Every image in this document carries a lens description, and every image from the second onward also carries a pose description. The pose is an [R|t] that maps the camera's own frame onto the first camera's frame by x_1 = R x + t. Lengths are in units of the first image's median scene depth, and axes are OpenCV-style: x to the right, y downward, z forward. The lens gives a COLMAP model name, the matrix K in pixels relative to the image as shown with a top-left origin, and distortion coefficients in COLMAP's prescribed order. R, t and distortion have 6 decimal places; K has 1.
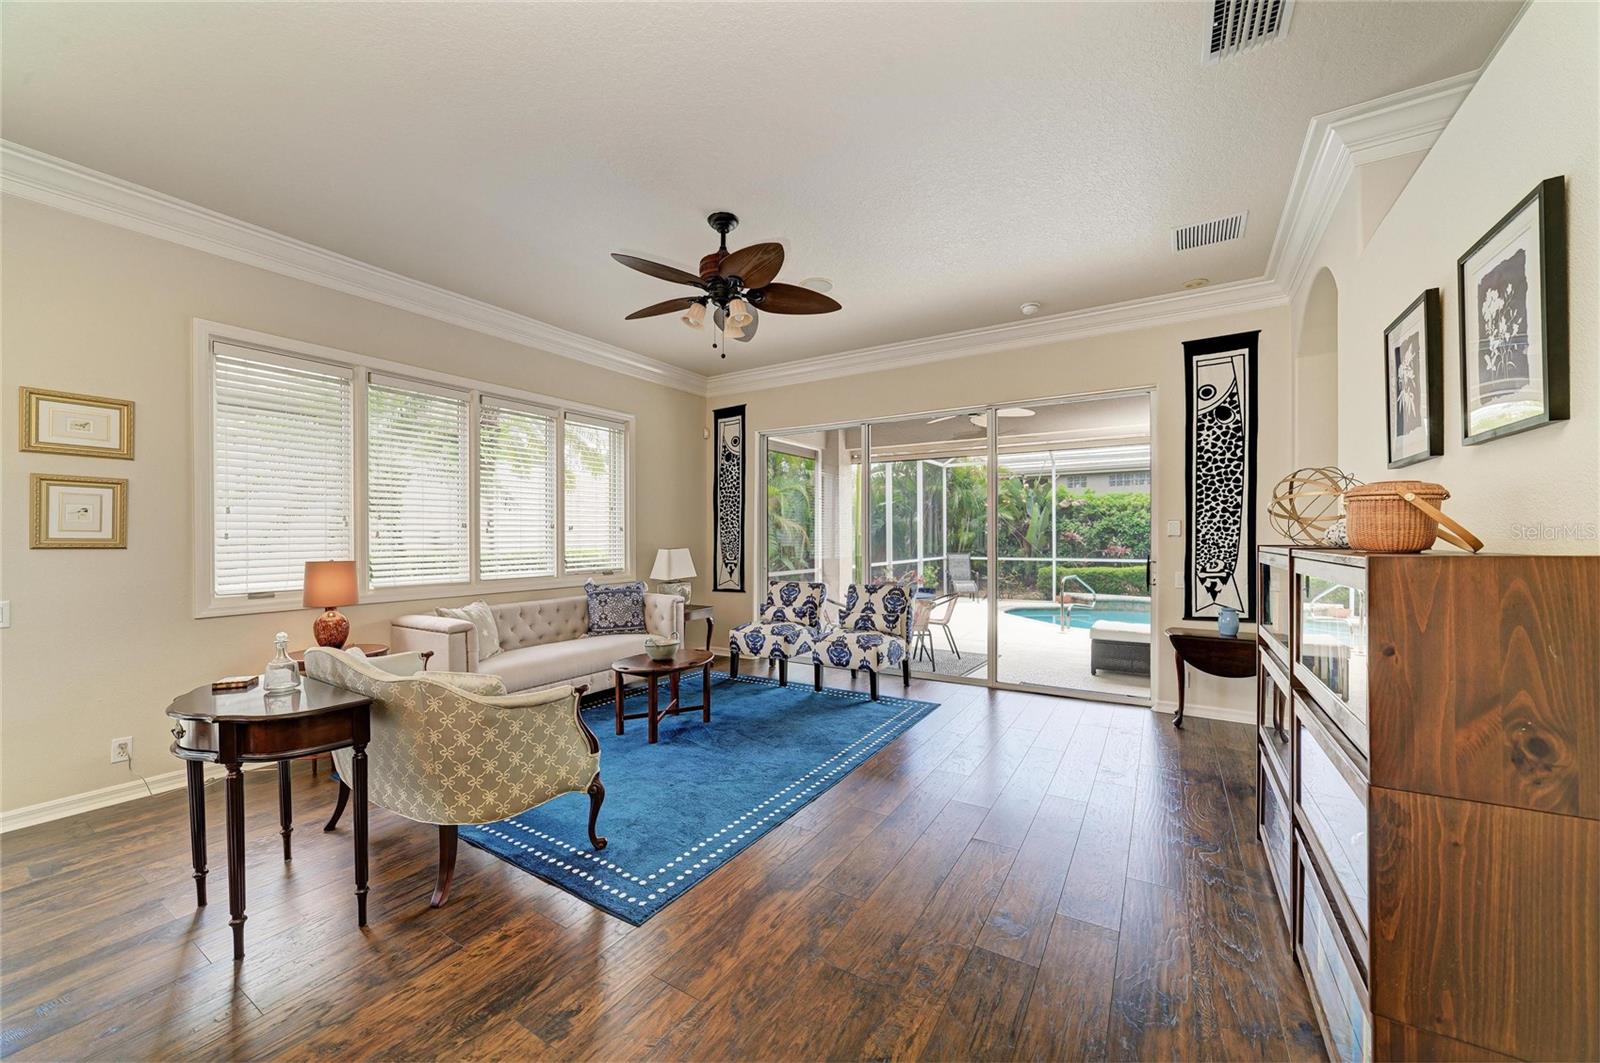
lens RADIAL K [[595.4, 0, 806.7], [0, 595.4, 539.1], [0, 0, 1]] dist [-0.019881, 0.005726]
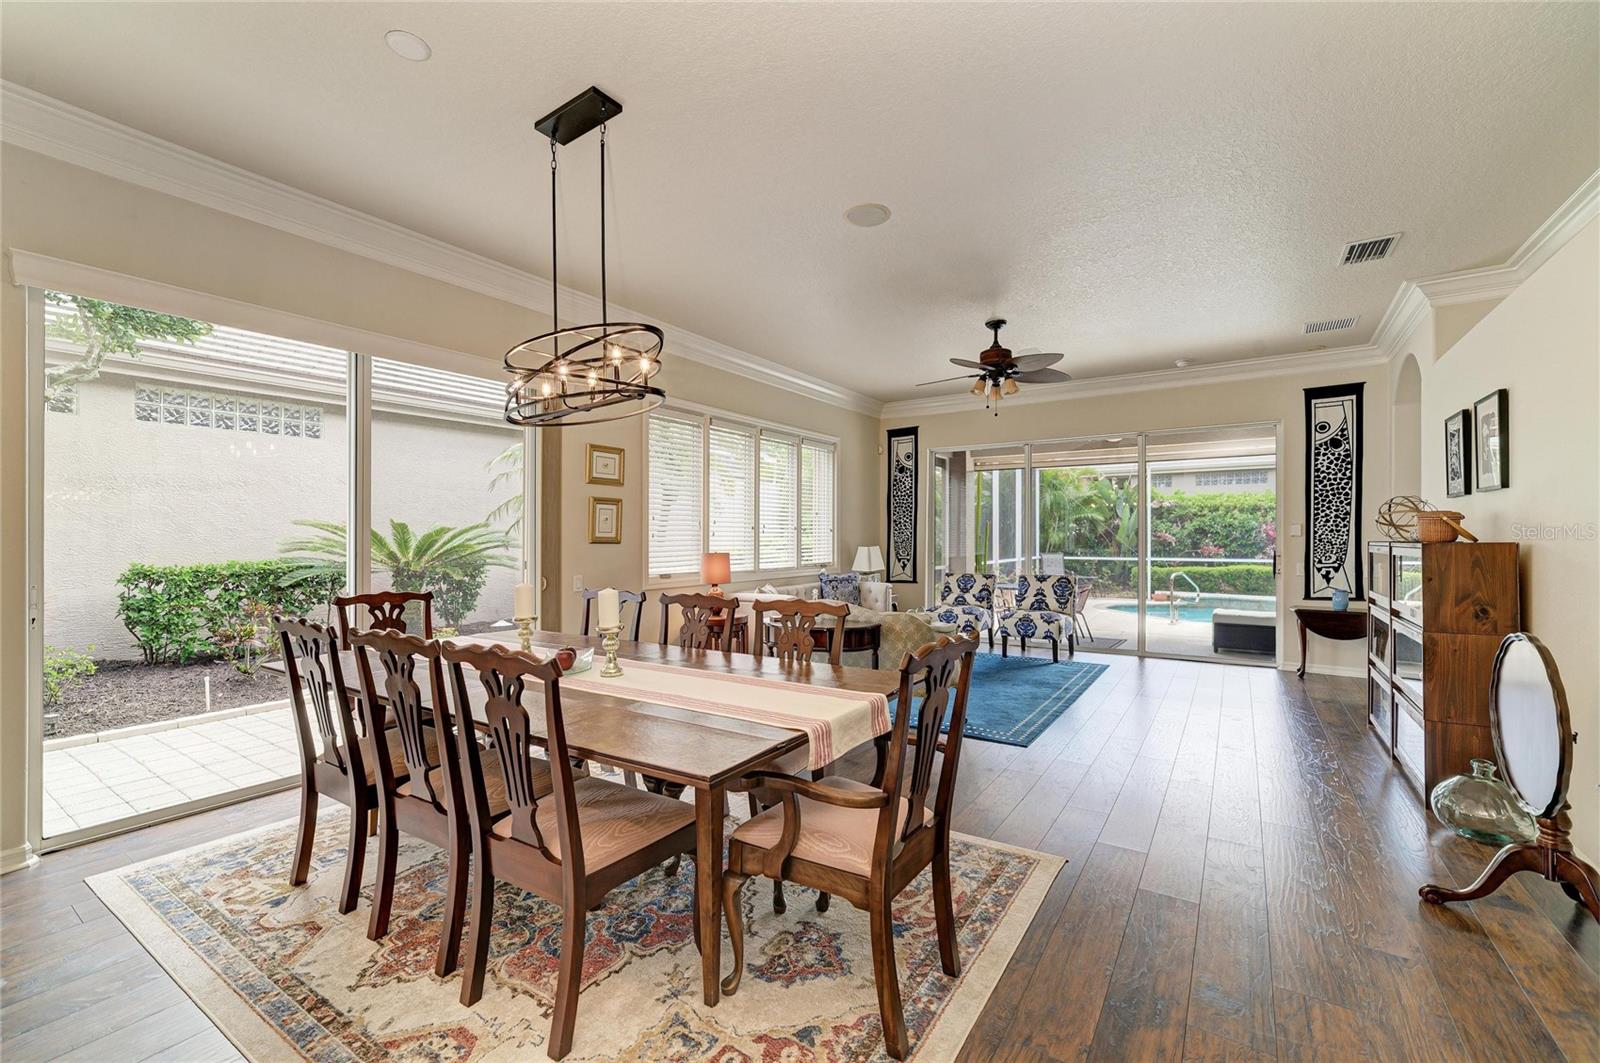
lens RADIAL K [[660.2, 0, 810.8], [0, 660.2, 539.2], [0, 0, 1]] dist [0.001465, -0.002467]
pose [[0.999597, 0.000729, -0.028395, -0.423092], [-0.000762, 0.999999, -0.001172, 0.004379], [0.028394, 0.001194, 0.999596, -0.506926]]
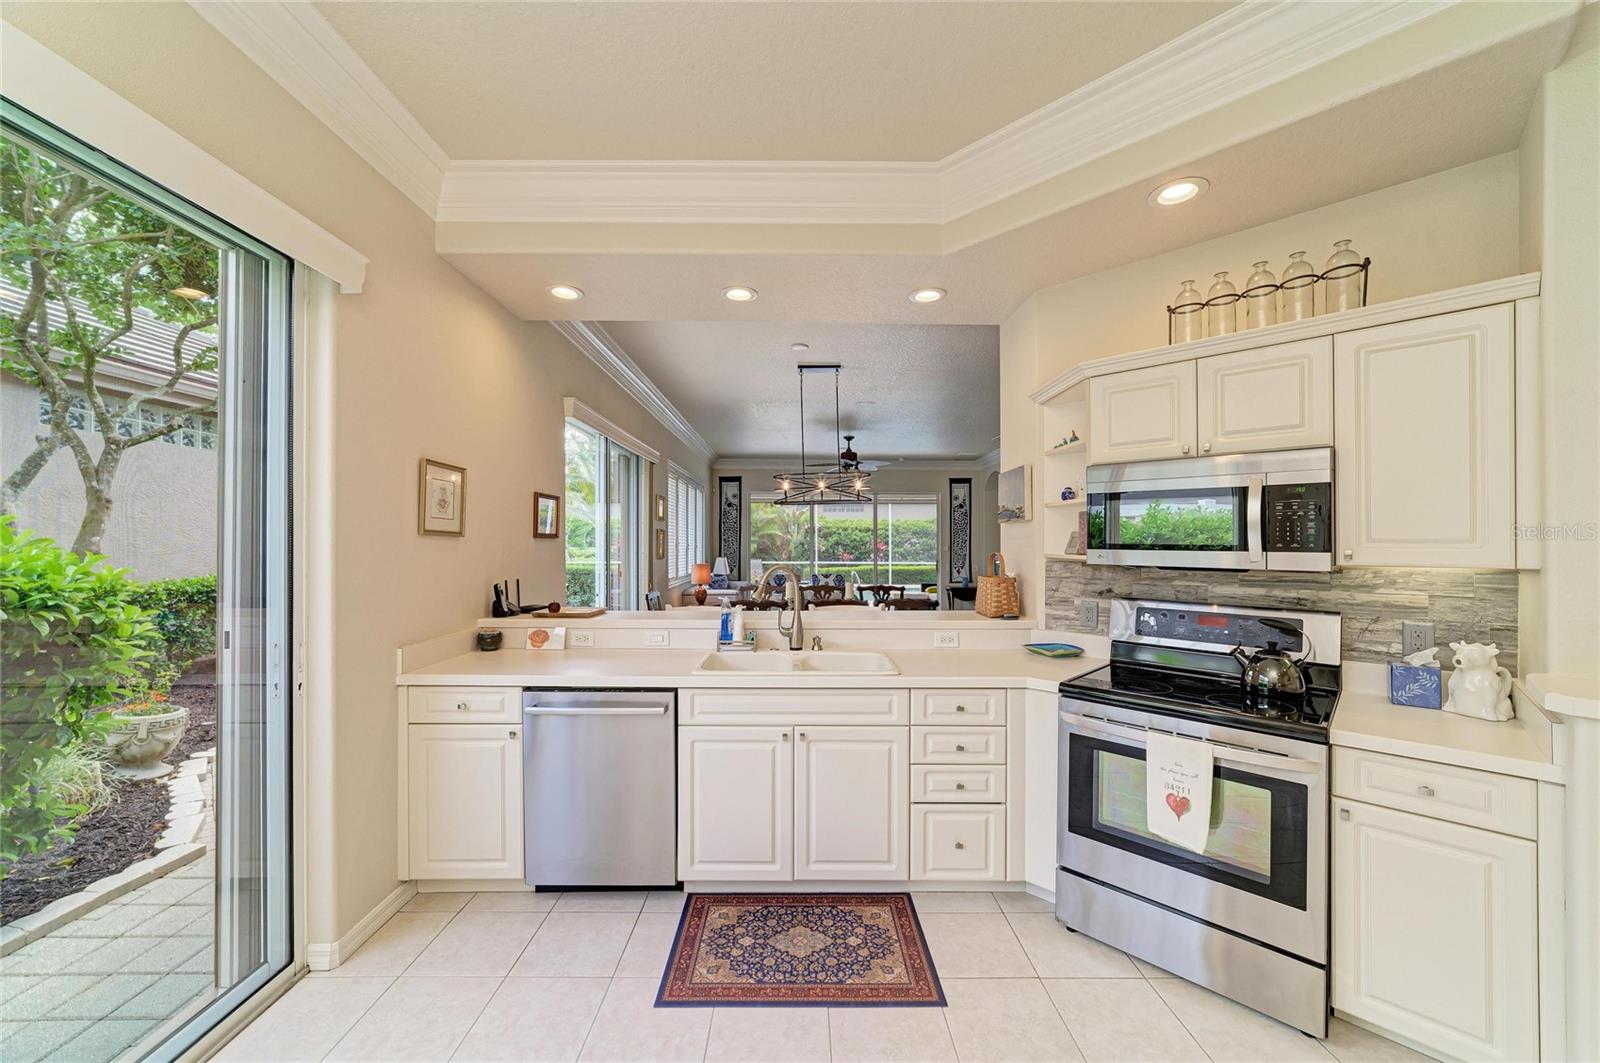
lens RADIAL K [[595.4, 0, 806.7], [0, 595.4, 539.1], [0, 0, 1]] dist [-0.019881, 0.005726]
pose [[0.843790, 0.009449, 0.536591, -1.347241], [-0.003724, 0.999924, -0.011752, -0.026939], [-0.536661, 0.007918, 0.843761, -0.917309]]
